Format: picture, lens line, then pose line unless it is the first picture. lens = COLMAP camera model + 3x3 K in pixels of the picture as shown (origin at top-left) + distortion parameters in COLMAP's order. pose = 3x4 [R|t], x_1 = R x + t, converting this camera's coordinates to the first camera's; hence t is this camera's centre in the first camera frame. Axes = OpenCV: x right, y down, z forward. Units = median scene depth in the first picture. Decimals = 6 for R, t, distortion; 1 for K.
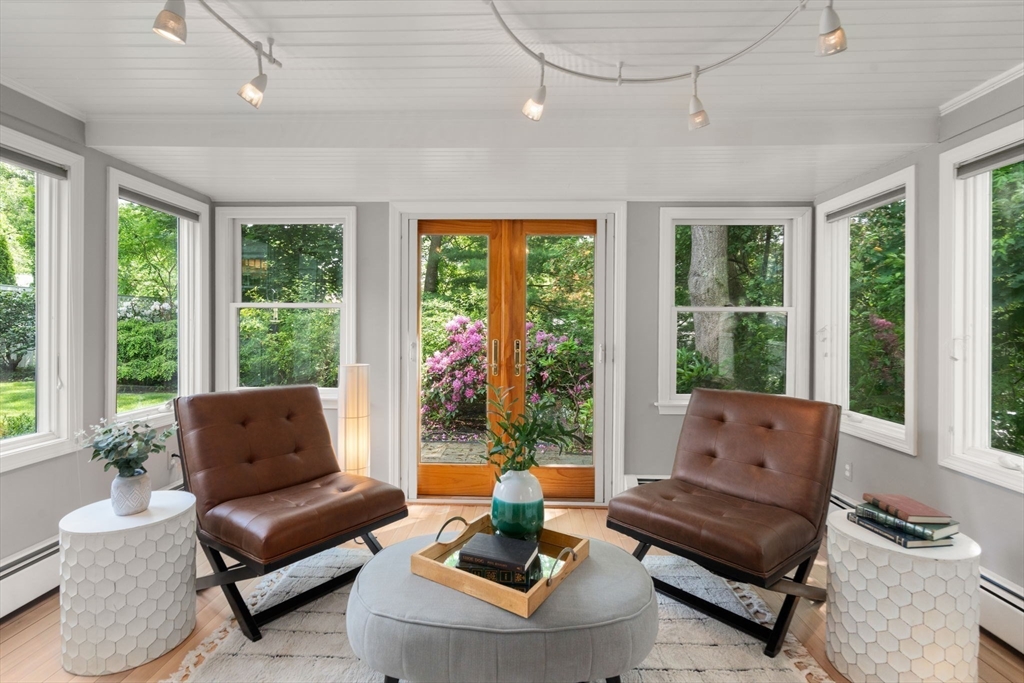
lens RADIAL K [[479.5, 0, 510.4], [0, 479.5, 327.2], [0, 0, 1]] dist [0.001539, 0.000122]
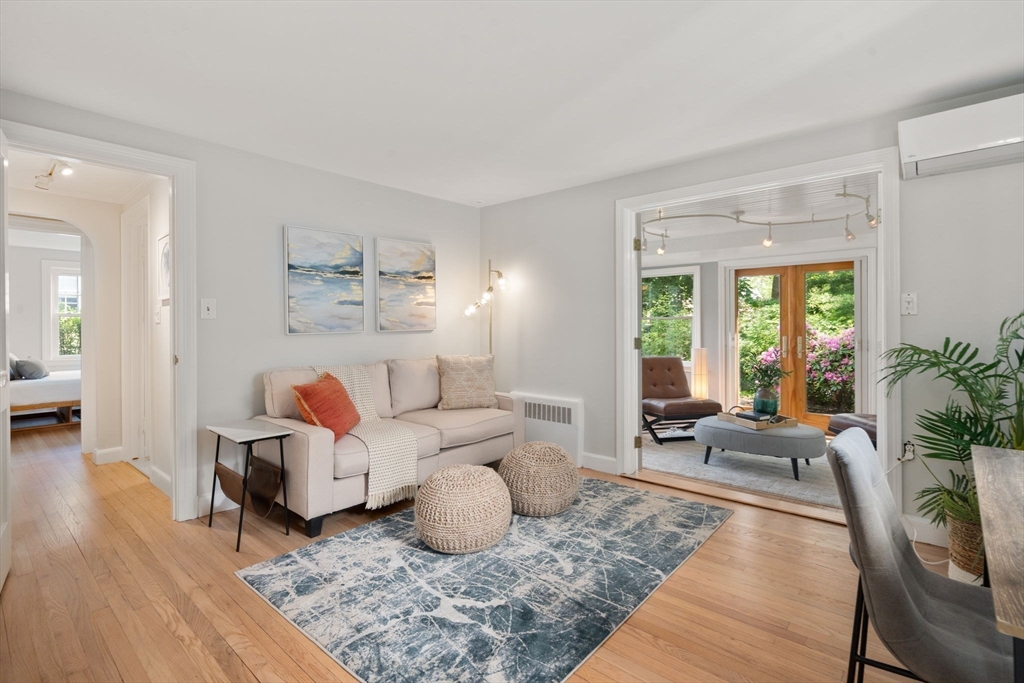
lens RADIAL K [[479.5, 0, 510.4], [0, 479.5, 327.2], [0, 0, 1]] dist [0.001539, 0.000122]
pose [[0.758113, -0.008637, -0.652066, 0.379838], [0.007240, 0.999962, -0.004827, -0.005129], [0.652083, -0.001061, 0.758147, -1.023923]]
